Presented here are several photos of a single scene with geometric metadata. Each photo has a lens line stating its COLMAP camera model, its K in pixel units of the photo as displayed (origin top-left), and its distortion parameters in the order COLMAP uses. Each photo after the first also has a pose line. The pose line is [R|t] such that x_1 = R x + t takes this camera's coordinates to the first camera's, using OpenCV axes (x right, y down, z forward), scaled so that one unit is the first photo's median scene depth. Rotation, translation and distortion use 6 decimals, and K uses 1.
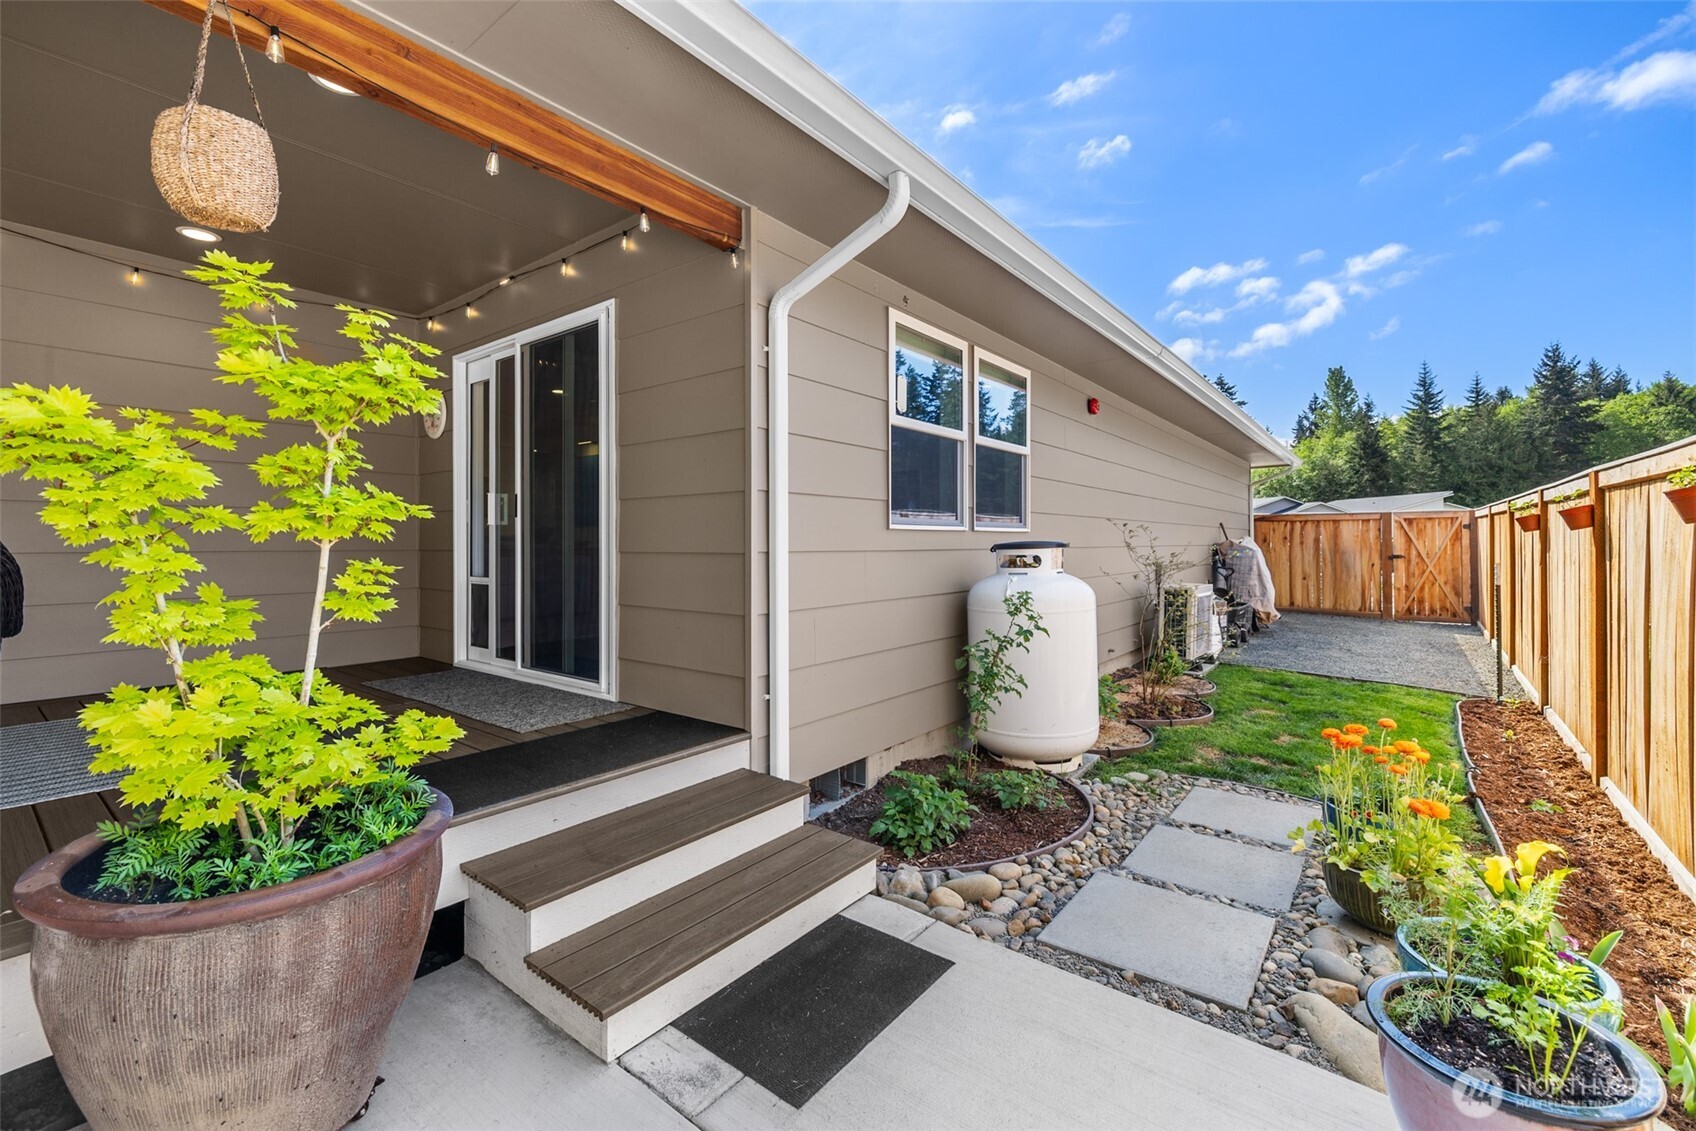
lens RADIAL K [[717.5, 0, 841.6], [0, 717.5, 551.3], [0, 0, 1]] dist [0.001366, 0.000591]
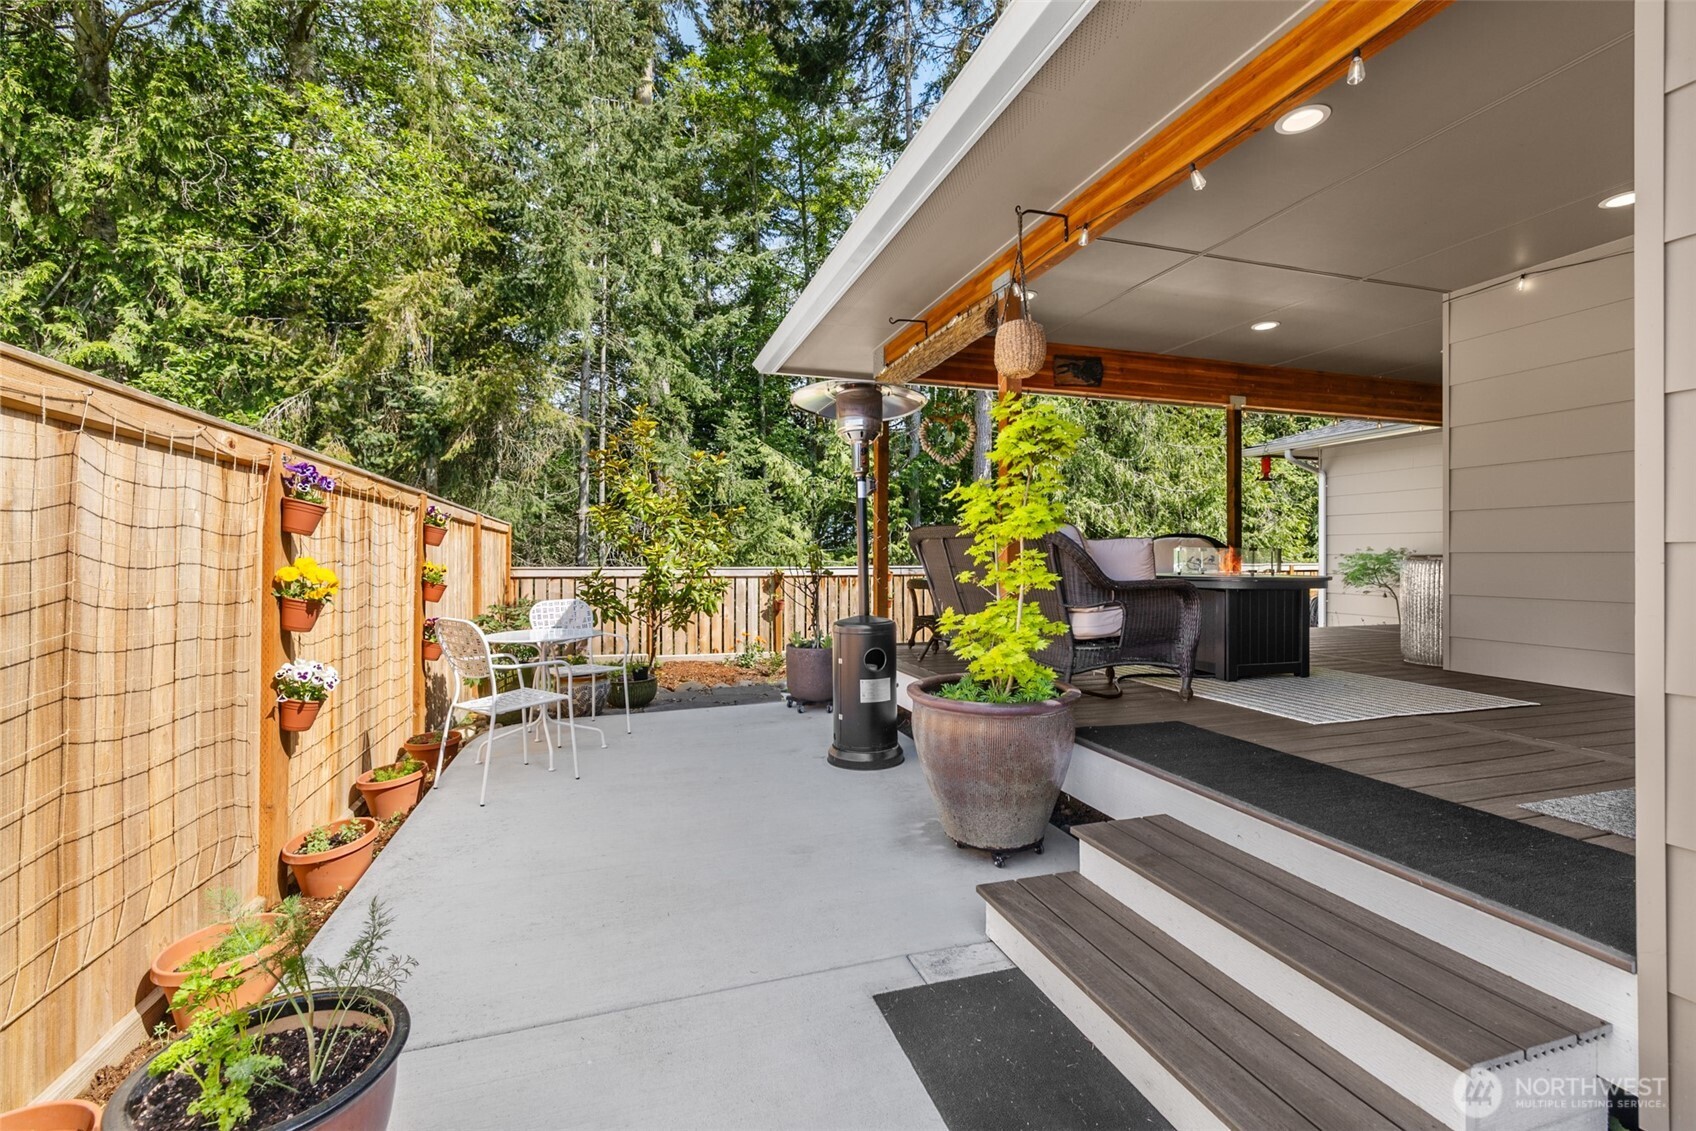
lens RADIAL K [[734.0, 0, 836.5], [0, 734.0, 546.5], [0, 0, 1]] dist [0.007324, -0.000028]
pose [[-0.571734, 0.002467, -0.820435, 0.685553], [-0.003976, 0.999975, 0.005778, 0.000711], [0.820429, 0.006566, -0.571710, 1.136637]]
